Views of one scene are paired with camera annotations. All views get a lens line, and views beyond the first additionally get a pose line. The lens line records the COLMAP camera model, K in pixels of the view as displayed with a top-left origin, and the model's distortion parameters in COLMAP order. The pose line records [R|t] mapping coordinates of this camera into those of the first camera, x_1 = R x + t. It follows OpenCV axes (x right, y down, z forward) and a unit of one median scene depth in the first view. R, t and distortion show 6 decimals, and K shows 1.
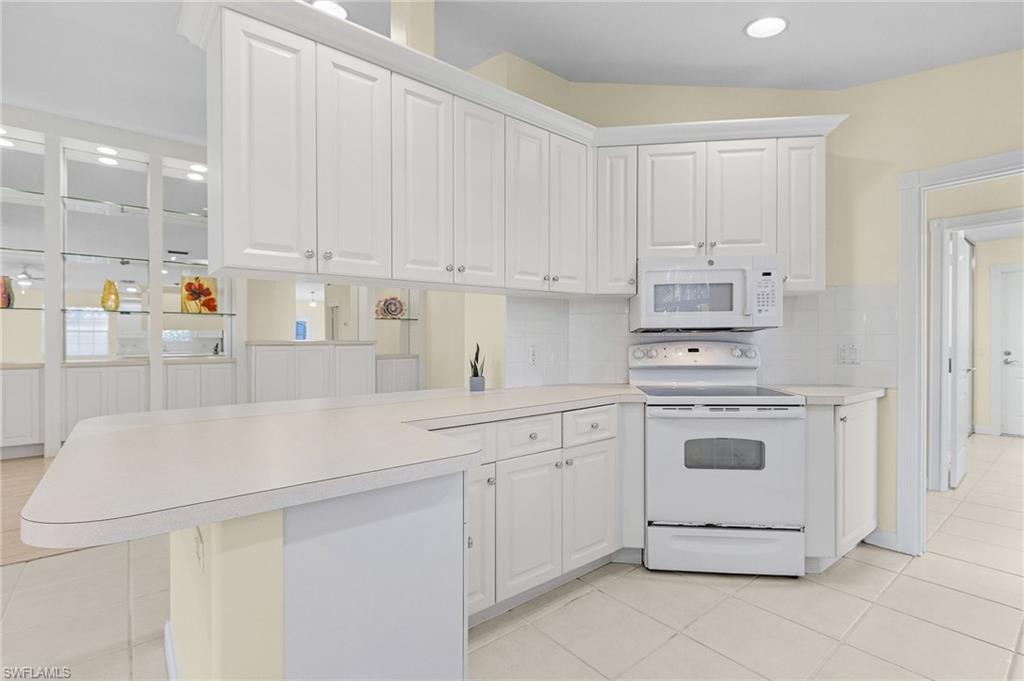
lens RADIAL K [[469.3, 0, 506.6], [0, 469.3, 348.8], [0, 0, 1]] dist [-0.000453, 0.000466]
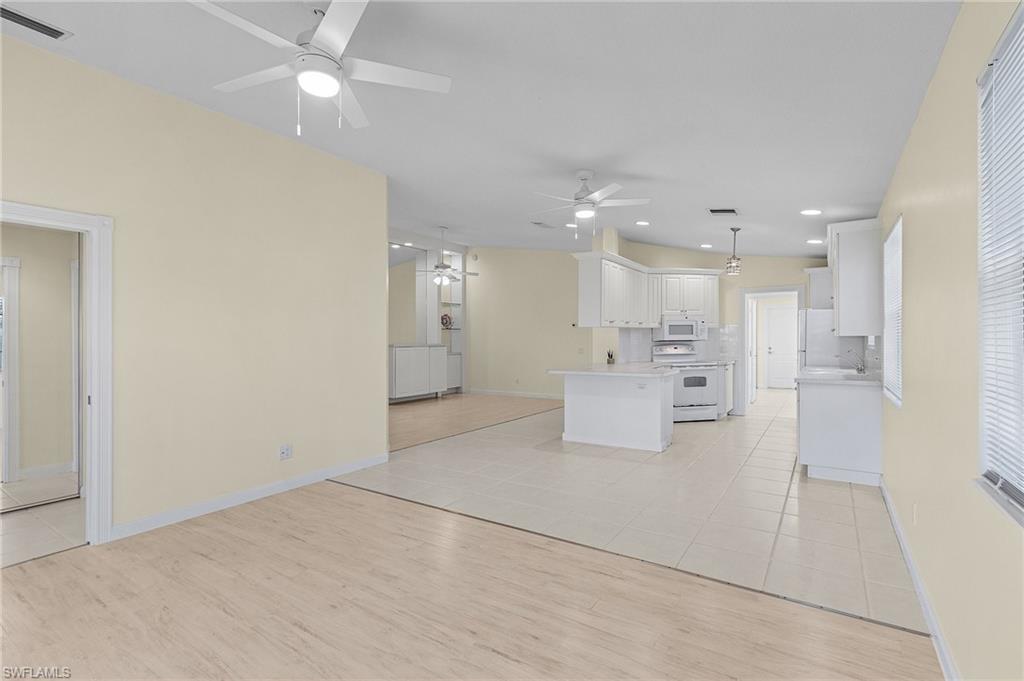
lens RADIAL K [[469.3, 0, 506.6], [0, 469.3, 348.8], [0, 0, 1]] dist [-0.000453, 0.000466]
pose [[0.955426, -0.008012, 0.295120, -1.350485], [0.007061, 0.999966, 0.004289, -0.011506], [-0.295145, -0.002014, 0.955450, -1.311967]]
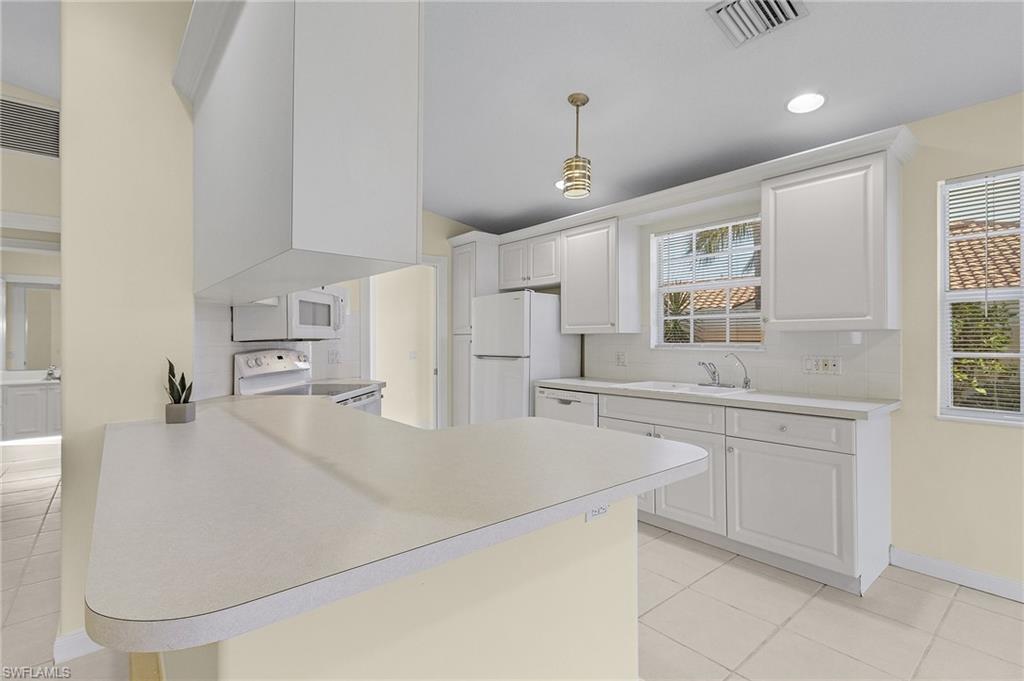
lens RADIAL K [[474.2, 0, 504.1], [0, 474.2, 342.4], [0, 0, 1]] dist [-0.000208, 0.000001]
pose [[-0.007380, 0.001268, 0.999972, -0.766405], [0.016231, 0.999868, -0.001148, -0.023902], [-0.999841, 0.016222, -0.007400, 0.478578]]
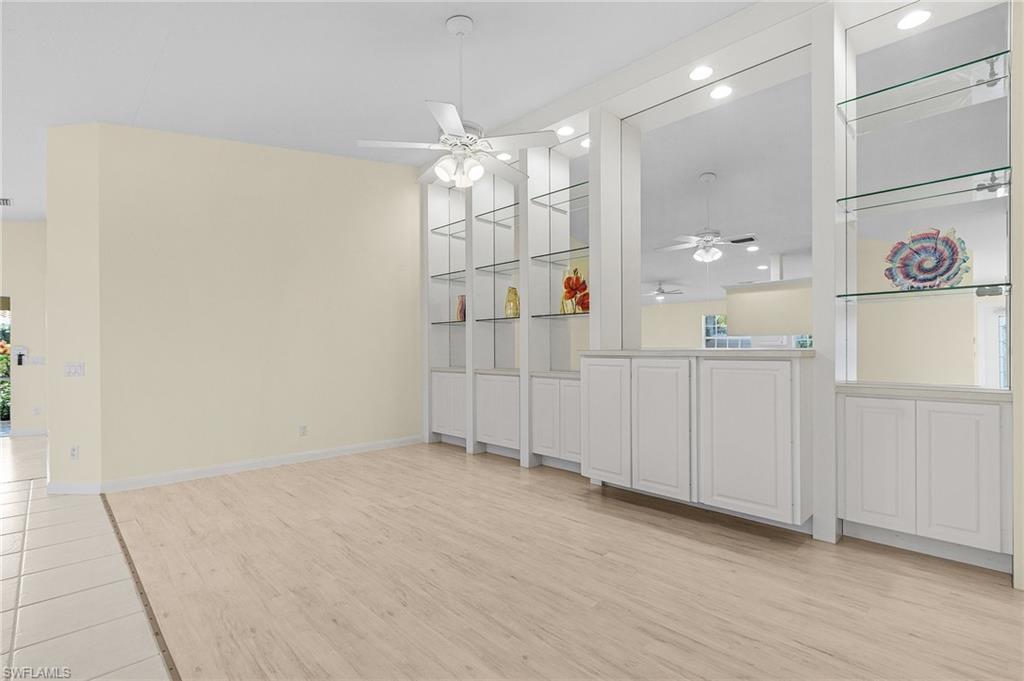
lens RADIAL K [[469.3, 0, 506.6], [0, 469.3, 348.8], [0, 0, 1]] dist [-0.000453, 0.000466]
pose [[0.097760, 0.002046, -0.995208, 0.261375], [-0.016051, 0.999871, 0.000478, -0.033923], [0.995081, 0.015927, 0.097780, 1.726919]]
